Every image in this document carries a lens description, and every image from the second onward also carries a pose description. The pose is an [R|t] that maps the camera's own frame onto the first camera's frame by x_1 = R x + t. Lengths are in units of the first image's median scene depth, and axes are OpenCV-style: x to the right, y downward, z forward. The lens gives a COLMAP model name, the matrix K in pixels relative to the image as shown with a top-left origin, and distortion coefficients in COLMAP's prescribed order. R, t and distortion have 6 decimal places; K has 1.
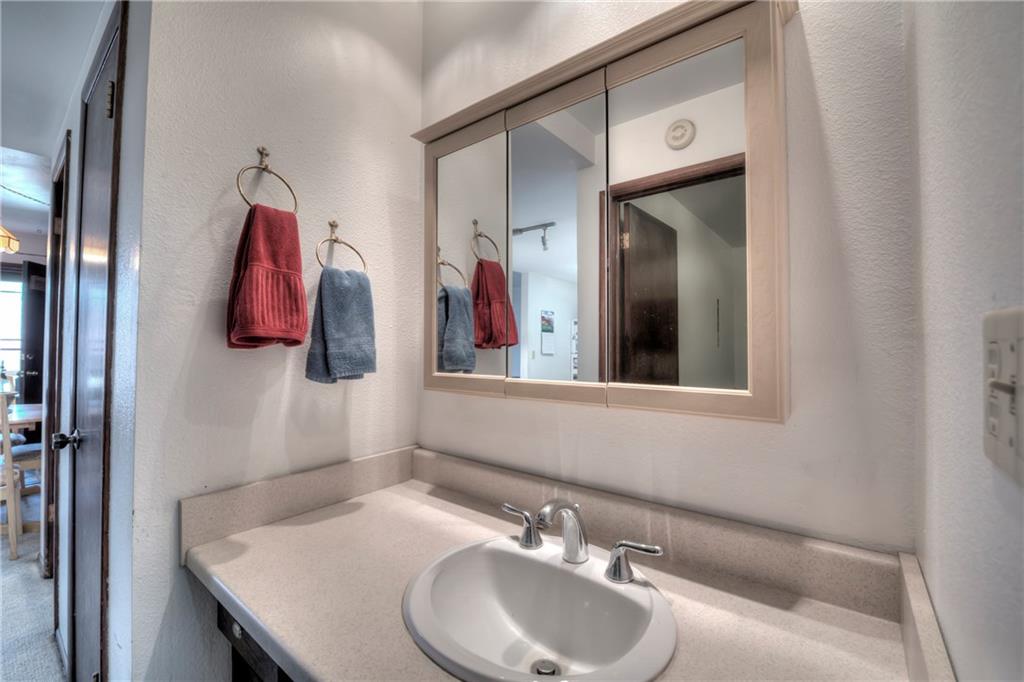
lens RADIAL K [[420.3, 0, 513.2], [0, 420.3, 339.0], [0, 0, 1]] dist [-0.018831, -0.000838]
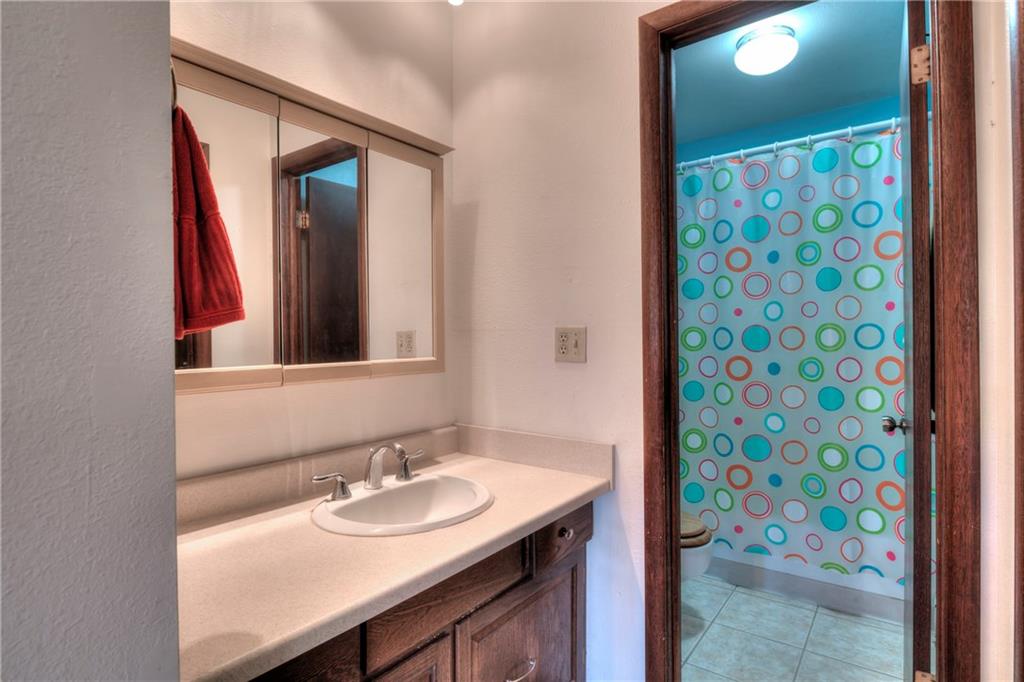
lens RADIAL K [[531.4, 0, 512.1], [0, 531.4, 338.0], [0, 0, 1]] dist [-0.004897, -0.001719]
pose [[-0.023803, -0.004599, 0.999706, -1.530590], [-0.009142, 0.999949, 0.004382, 0.016731], [-0.999675, -0.009035, -0.023843, 0.554769]]
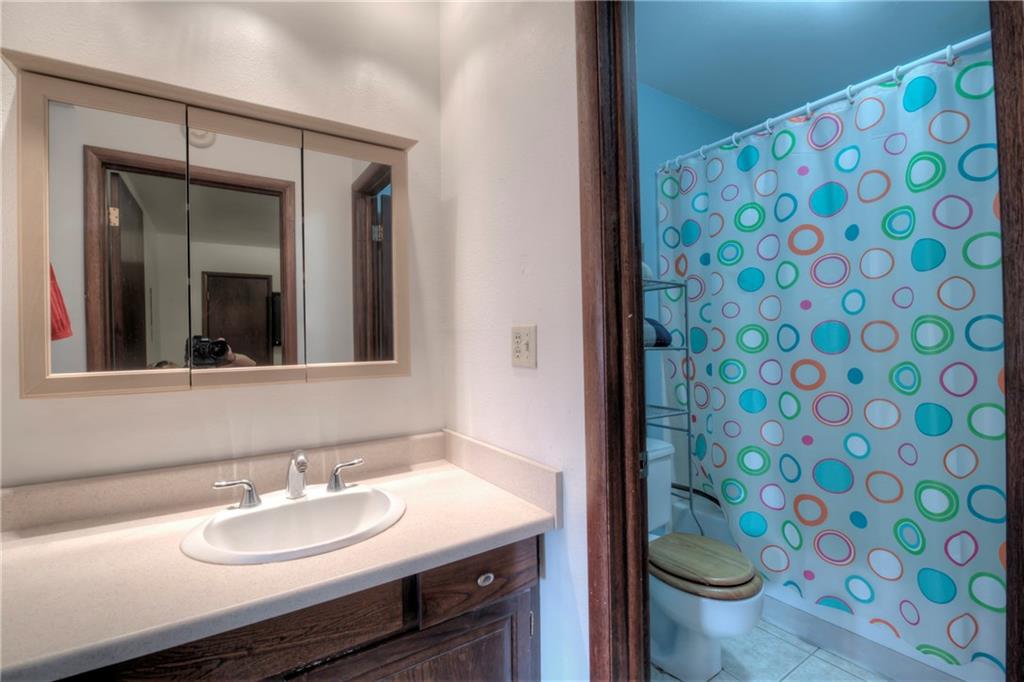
lens RADIAL K [[454.2, 0, 519.5], [0, 454.2, 337.7], [0, 0, 1]] dist [-0.019209, 0.000125]
pose [[0.297733, 0.000863, 0.954649, -0.955981], [0.001922, 0.999997, -0.001503, 0.021560], [-0.954647, 0.002283, 0.297731, -0.102049]]
